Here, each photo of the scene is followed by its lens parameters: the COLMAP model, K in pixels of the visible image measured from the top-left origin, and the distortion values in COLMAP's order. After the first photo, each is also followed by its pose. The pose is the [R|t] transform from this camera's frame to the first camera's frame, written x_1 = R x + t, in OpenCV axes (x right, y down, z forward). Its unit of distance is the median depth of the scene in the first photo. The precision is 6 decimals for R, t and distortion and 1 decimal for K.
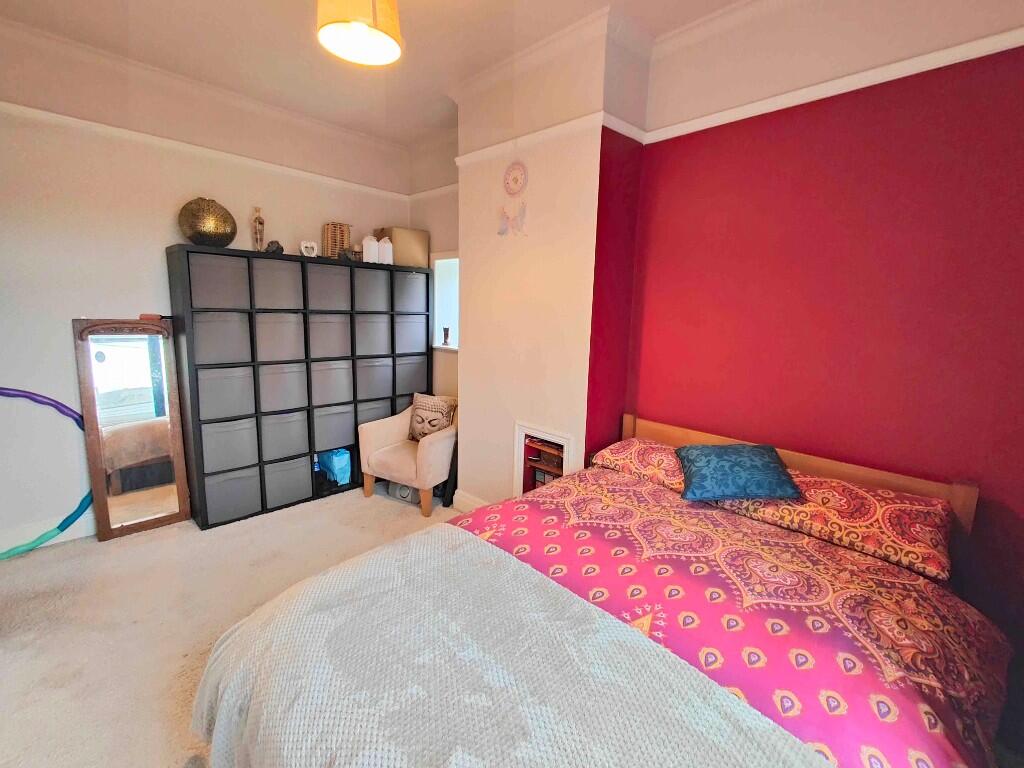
lens RADIAL K [[450.5, 0, 511.7], [0, 450.5, 381.7], [0, 0, 1]] dist [0.008171, -0.001076]
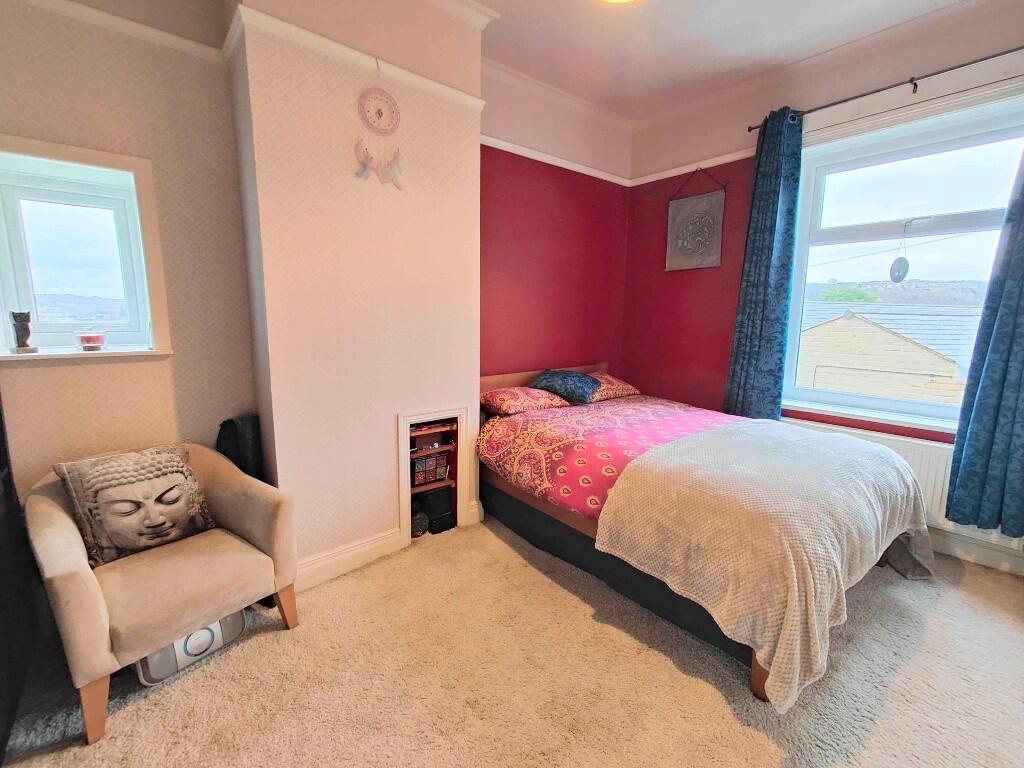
lens RADIAL K [[450.5, 0, 510.8], [0, 450.5, 381.8], [0, 0, 1]] dist [0.008171, -0.001076]
pose [[0.100699, -0.180327, 0.978439, -0.774489], [0.155871, 0.974153, 0.163495, -0.074119], [-0.982631, 0.136047, 0.126204, 0.684912]]
